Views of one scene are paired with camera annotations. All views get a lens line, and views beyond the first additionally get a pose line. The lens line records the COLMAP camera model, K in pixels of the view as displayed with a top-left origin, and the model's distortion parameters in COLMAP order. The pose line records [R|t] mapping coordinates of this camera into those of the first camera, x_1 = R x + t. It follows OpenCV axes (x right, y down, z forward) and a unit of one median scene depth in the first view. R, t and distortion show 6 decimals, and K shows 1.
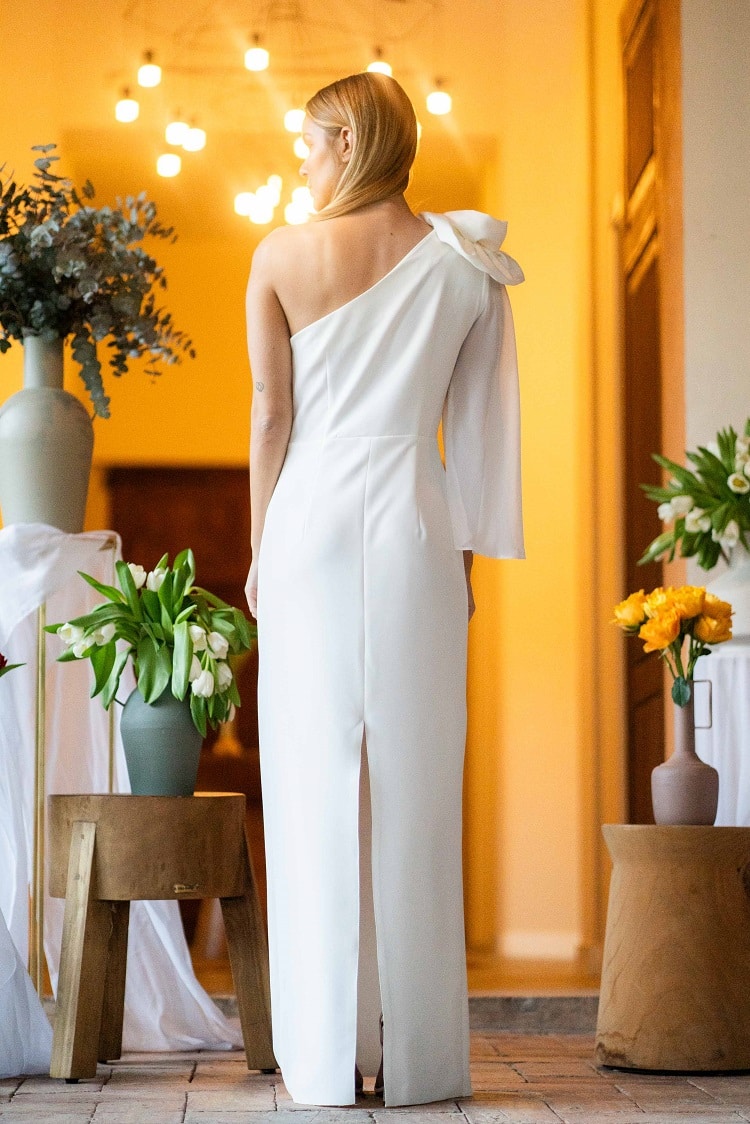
lens RADIAL K [[2678.5, 0, 375.0], [0, 2678.5, 562.0], [0, 0, 1]] dist [0.456527, -5.182348]
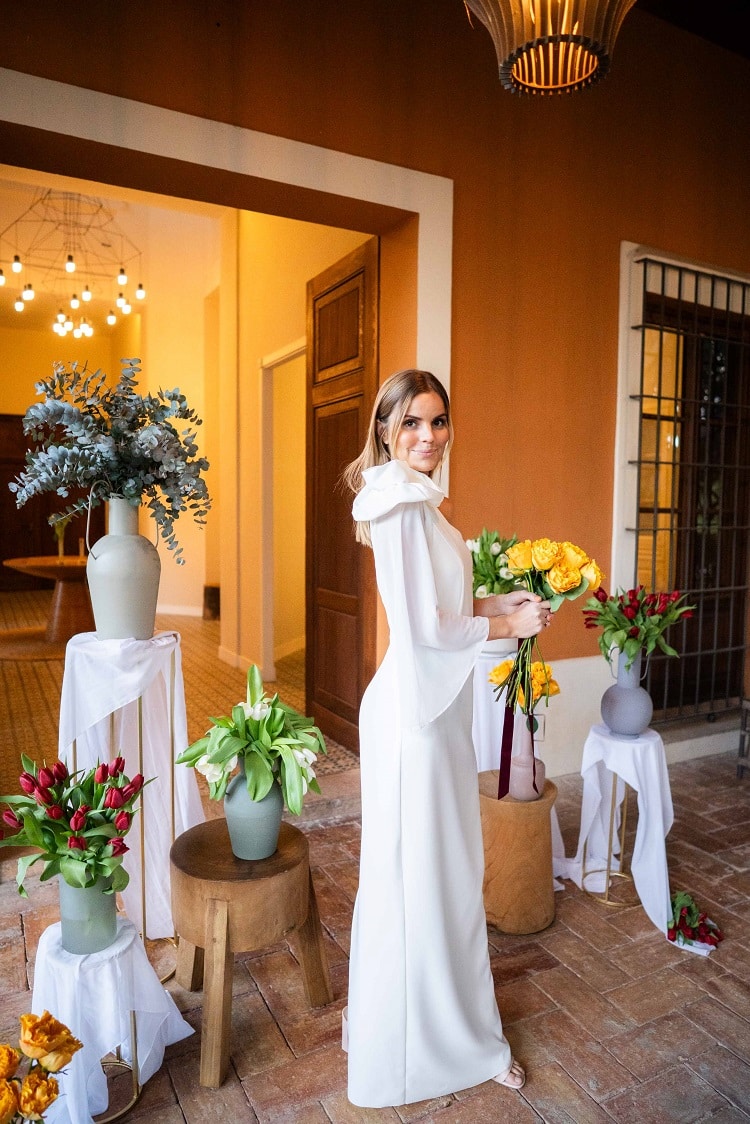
lens RADIAL K [[752.7, 0, 375.0], [0, 752.7, 562.0], [0, 0, 1]] dist [-0.010901, -0.000520]
pose [[0.905204, -0.027953, 0.424056, -0.220706], [-0.048168, 0.984656, 0.167727, -0.157882], [-0.422238, -0.172254, 0.889968, 0.767792]]
